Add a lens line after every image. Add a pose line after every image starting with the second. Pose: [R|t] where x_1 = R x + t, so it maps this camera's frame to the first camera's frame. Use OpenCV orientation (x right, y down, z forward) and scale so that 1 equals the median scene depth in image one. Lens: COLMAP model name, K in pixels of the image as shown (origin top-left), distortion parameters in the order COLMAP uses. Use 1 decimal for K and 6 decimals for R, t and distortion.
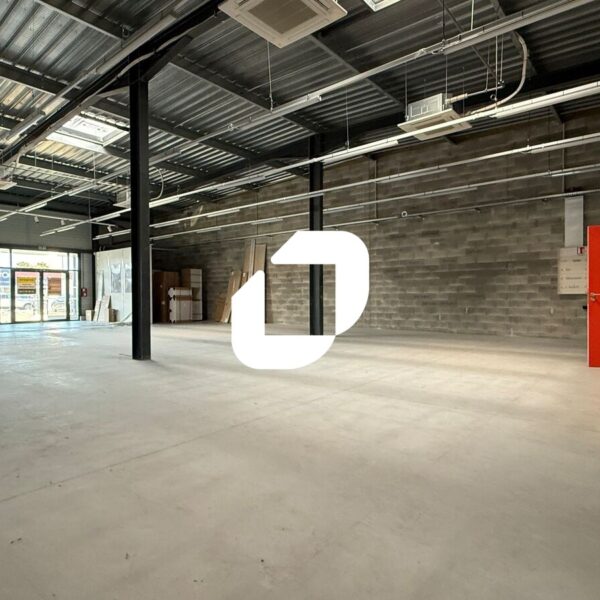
lens RADIAL K [[422.3, 0, 298.7], [0, 422.3, 299.3], [0, 0, 1]] dist [-0.002315, 0.001278]
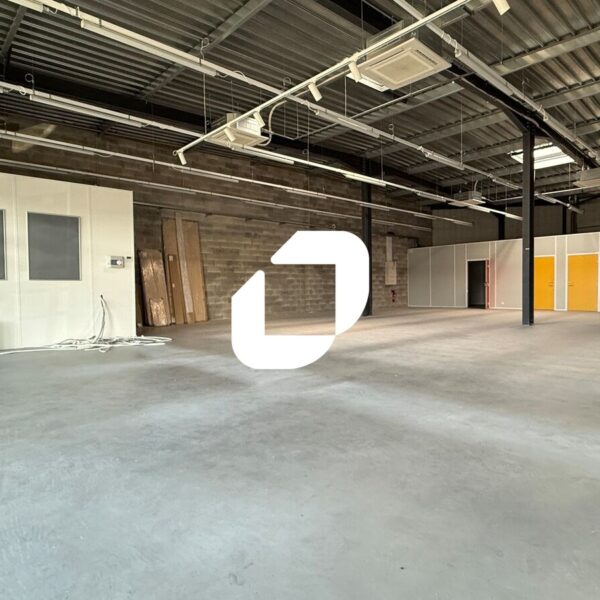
lens RADIAL K [[422.3, 0, 304.9], [0, 422.3, 301.3], [0, 0, 1]] dist [-0.002315, 0.001278]
pose [[0.124595, -0.029308, 0.991775, -0.837352], [0.021210, 0.999414, 0.026869, 0.002070], [-0.991981, 0.017688, 0.125143, 0.684596]]
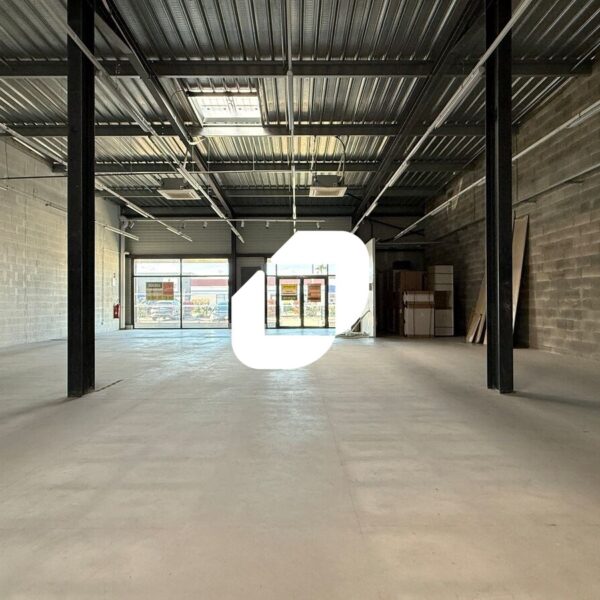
lens RADIAL K [[422.3, 0, 294.1], [0, 422.3, 298.8], [0, 0, 1]] dist [-0.002315, 0.001278]
pose [[0.631124, -0.004451, -0.775669, 0.173264], [-0.009249, 0.999869, -0.013263, -0.002238], [0.775626, 0.015544, 0.631001, 0.358829]]
